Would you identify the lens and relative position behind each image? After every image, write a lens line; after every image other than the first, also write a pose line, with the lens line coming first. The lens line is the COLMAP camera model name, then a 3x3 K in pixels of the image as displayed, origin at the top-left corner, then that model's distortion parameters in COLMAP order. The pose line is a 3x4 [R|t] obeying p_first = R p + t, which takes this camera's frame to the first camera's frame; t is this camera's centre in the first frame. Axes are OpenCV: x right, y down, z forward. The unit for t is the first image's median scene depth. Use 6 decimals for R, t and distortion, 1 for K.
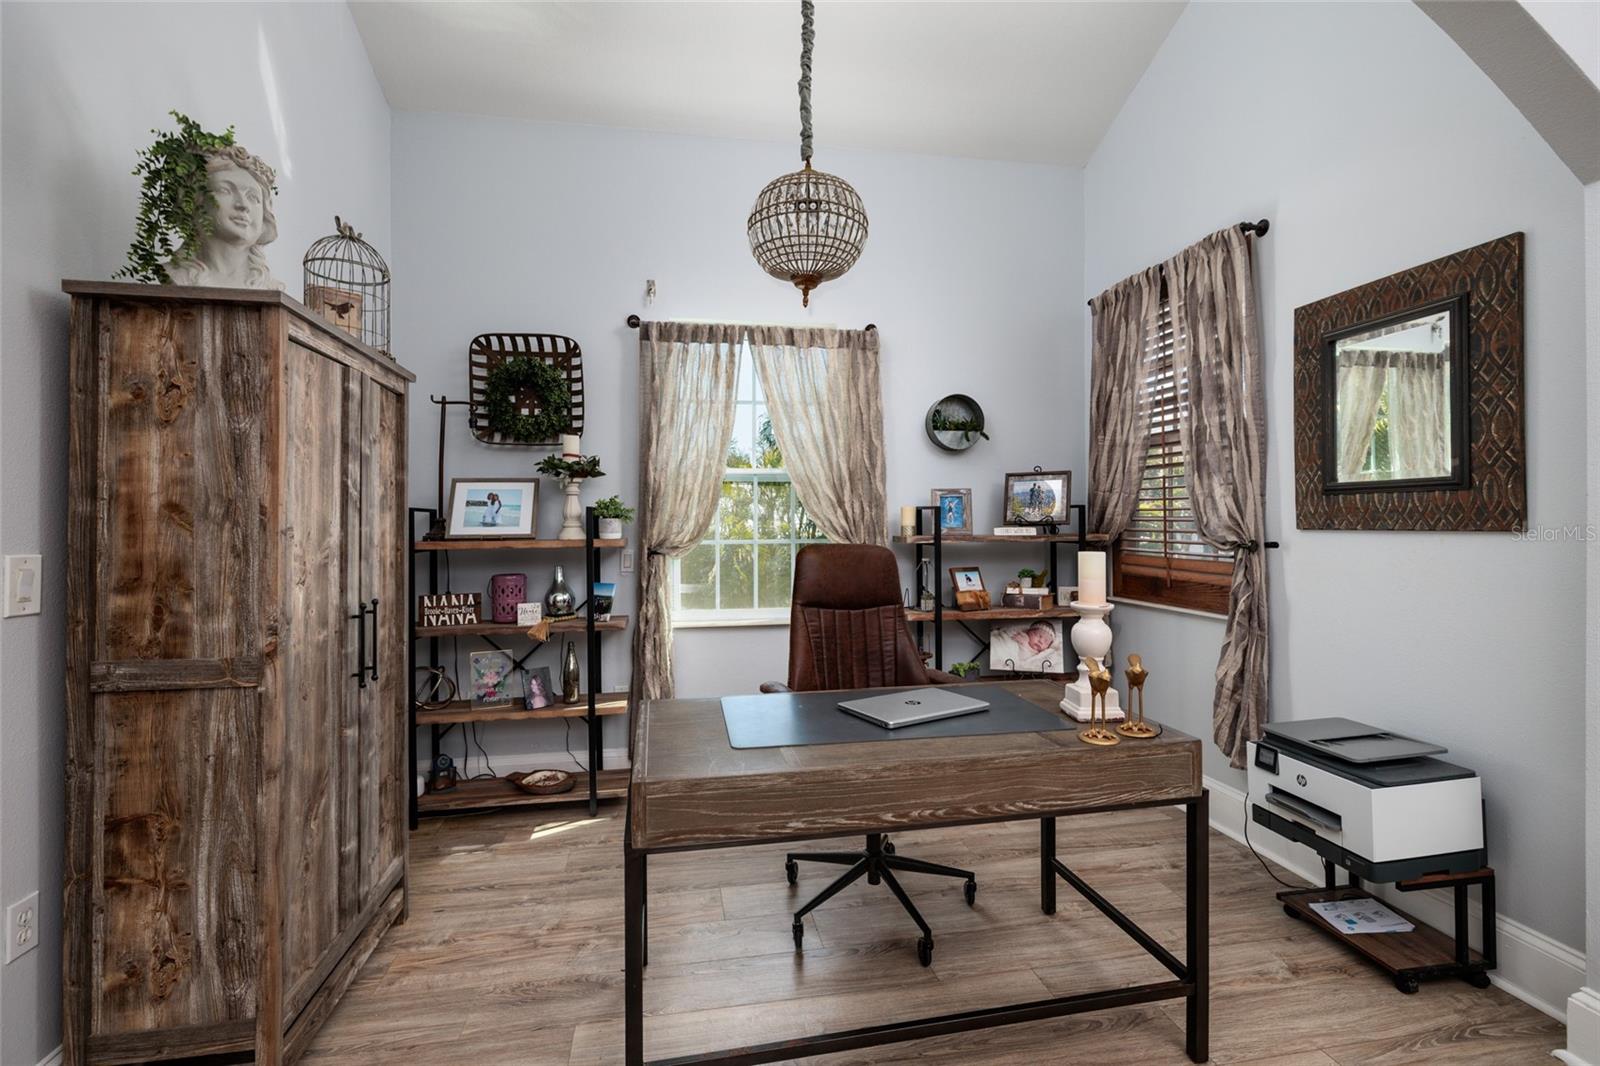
lens RADIAL K [[717.3, 0, 802.7], [0, 717.3, 521.5], [0, 0, 1]] dist [-0.000219, -0.000163]
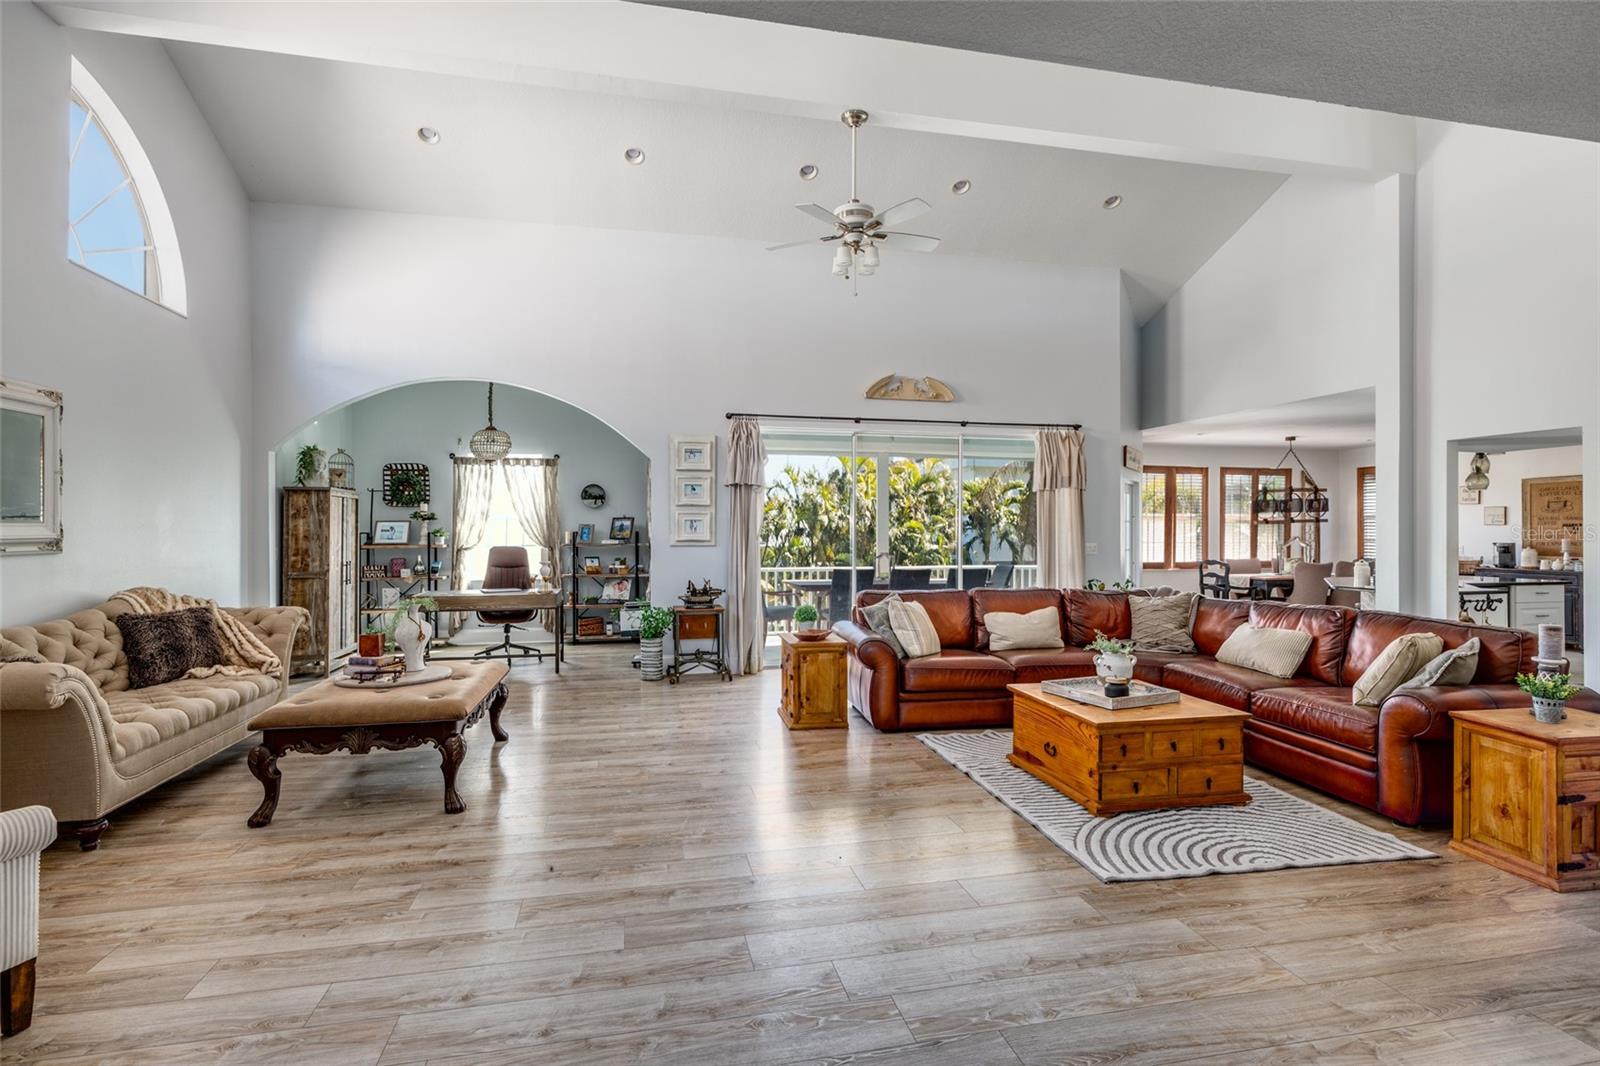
lens RADIAL K [[746.5, 0, 788.7], [0, 746.5, 528.0], [0, 0, 1]] dist [-0.000159, 0.000004]
pose [[0.999611, 0.003730, 0.027623, 1.326206], [-0.003753, 0.999993, 0.000792, -0.060000], [-0.027620, -0.000896, 0.999618, -2.481210]]
